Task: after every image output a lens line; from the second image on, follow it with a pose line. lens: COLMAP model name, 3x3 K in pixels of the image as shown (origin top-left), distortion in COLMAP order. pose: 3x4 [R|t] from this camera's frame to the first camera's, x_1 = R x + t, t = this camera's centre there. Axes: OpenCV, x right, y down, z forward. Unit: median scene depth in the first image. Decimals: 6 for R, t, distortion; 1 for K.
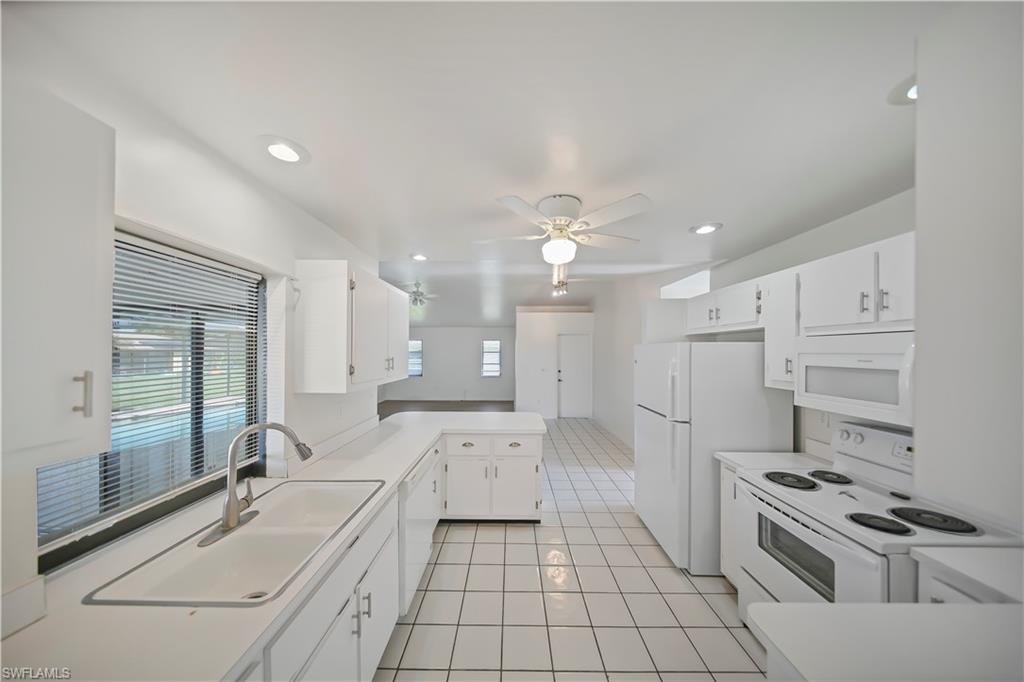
lens RADIAL K [[310.0, 0, 512.9], [0, 310.0, 346.0], [0, 0, 1]] dist [-0.000282, -0.000151]
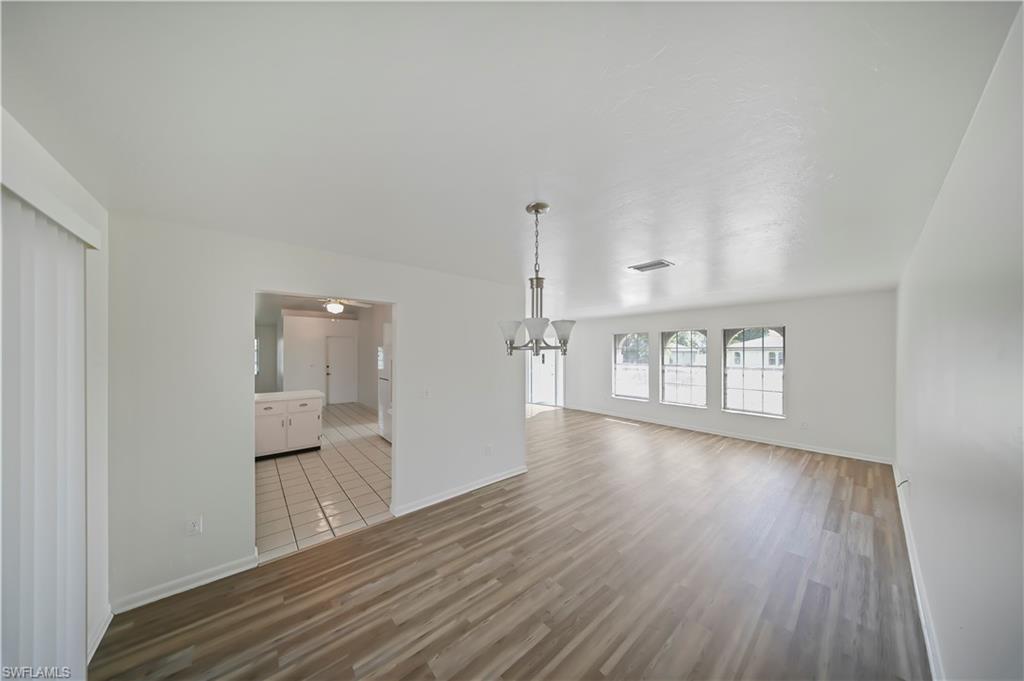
lens RADIAL K [[310.0, 0, 512.9], [0, 310.0, 345.5], [0, 0, 1]] dist [-0.000282, -0.000151]
pose [[0.762647, -0.002231, 0.646811, -0.083630], [0.000034, 0.999994, 0.003409, -0.005864], [-0.646815, -0.002578, 0.762643, -0.402790]]
